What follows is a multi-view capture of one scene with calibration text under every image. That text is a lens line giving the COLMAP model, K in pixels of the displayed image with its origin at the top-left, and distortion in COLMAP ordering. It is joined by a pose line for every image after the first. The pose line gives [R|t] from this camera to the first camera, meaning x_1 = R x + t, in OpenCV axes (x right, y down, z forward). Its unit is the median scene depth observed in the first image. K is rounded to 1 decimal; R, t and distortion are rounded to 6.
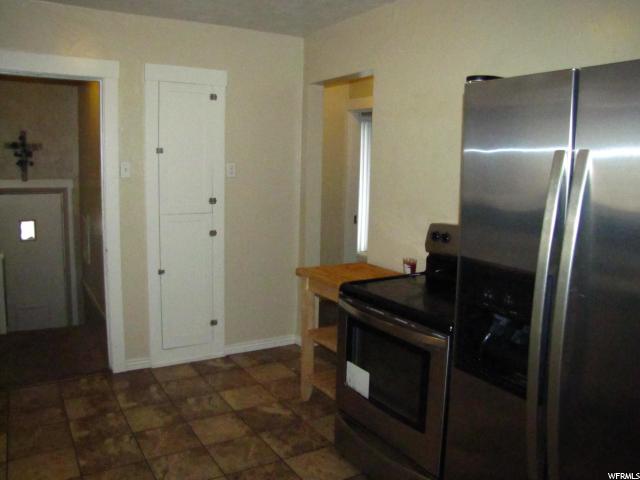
lens RADIAL K [[540.3, 0, 320.5], [0, 540.3, 238.2], [0, 0, 1]] dist [-0.097683, -0.003716]
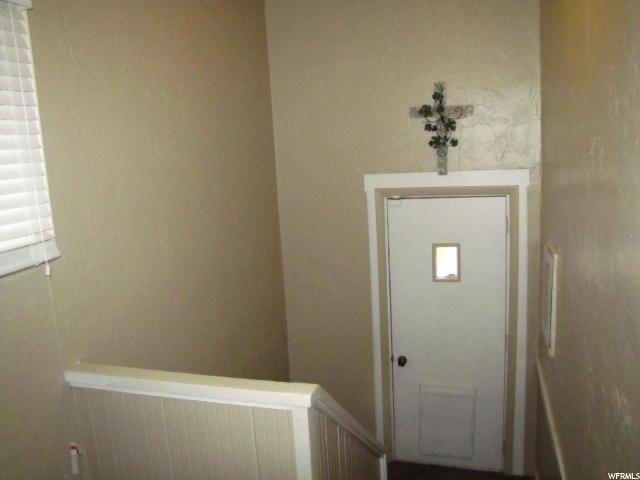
lens RADIAL K [[540.3, 0, 321.7], [0, 540.3, 238.6], [0, 0, 1]] dist [-0.097683, -0.003716]
pose [[0.688014, 0.062242, -0.723023, -0.238908], [-0.013895, 0.997262, 0.072628, -0.081360], [0.725564, -0.039923, 0.686996, 0.514546]]
